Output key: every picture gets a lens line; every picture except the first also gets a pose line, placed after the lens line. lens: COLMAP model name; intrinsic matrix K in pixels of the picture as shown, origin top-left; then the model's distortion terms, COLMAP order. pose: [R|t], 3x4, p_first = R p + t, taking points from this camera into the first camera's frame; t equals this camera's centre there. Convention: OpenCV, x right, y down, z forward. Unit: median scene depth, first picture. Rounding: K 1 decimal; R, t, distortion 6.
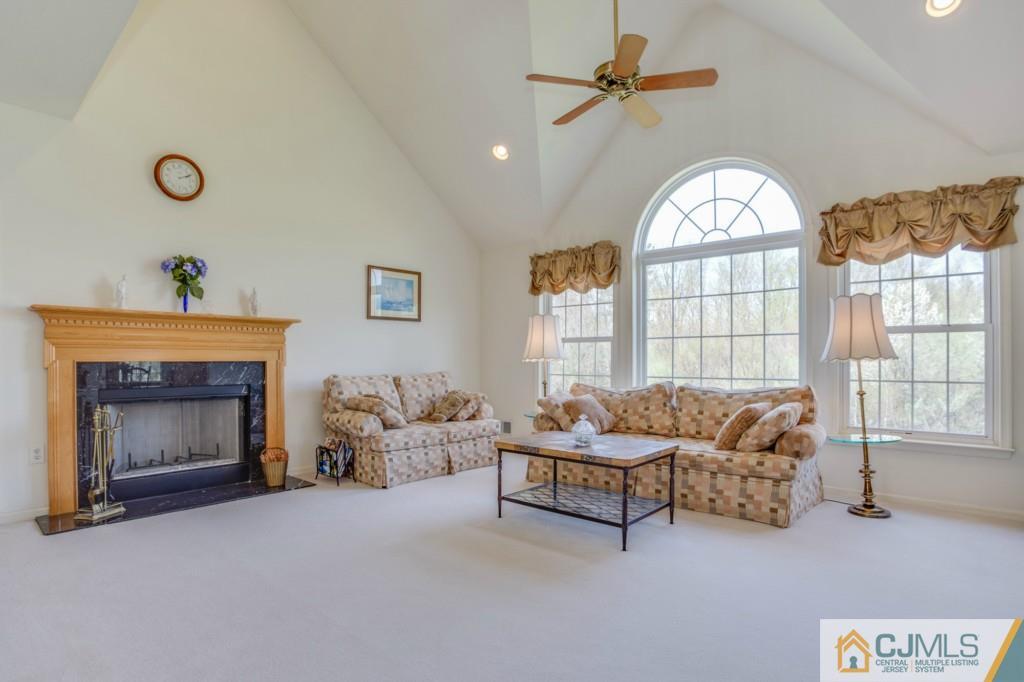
lens RADIAL K [[551.7, 0, 512.0], [0, 551.7, 341.0], [0, 0, 1]] dist [-0.001594, 0.000160]
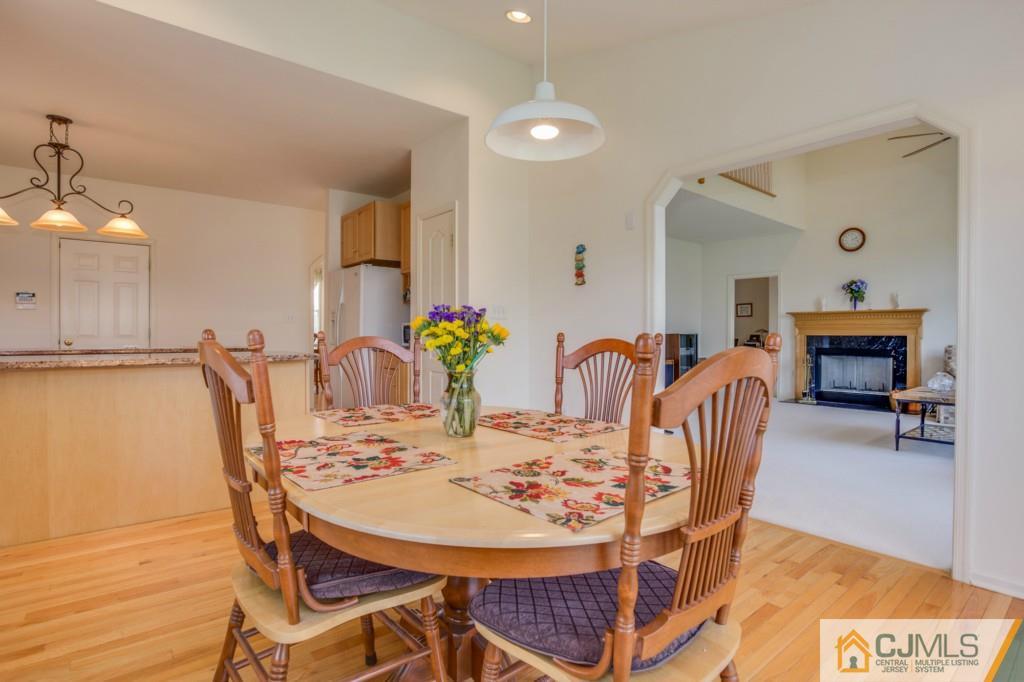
lens RADIAL K [[518.9, 0, 500.4], [0, 518.9, 335.3], [0, 0, 1]] dist [-0.017567, 0.000287]
pose [[-0.147625, 0.003445, -0.989037, 1.251962], [0.032777, 0.999462, -0.001411, -0.001945], [0.988500, -0.032626, -0.147658, 0.041833]]
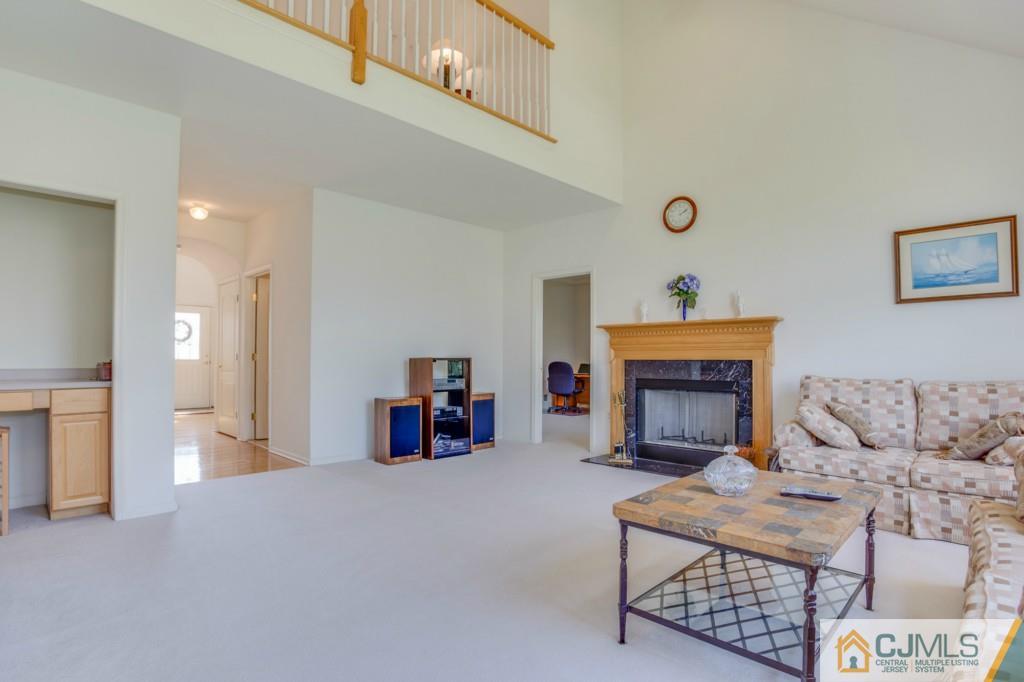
lens RADIAL K [[520.1, 0, 512.0], [0, 520.1, 341.0], [0, 0, 1]] dist [0.000450, 0.000438]
pose [[-0.033894, -0.034673, -0.998824, 0.552480], [0.033444, 0.998799, -0.035807, 0.021690], [0.998866, -0.034618, -0.032693, 0.598770]]
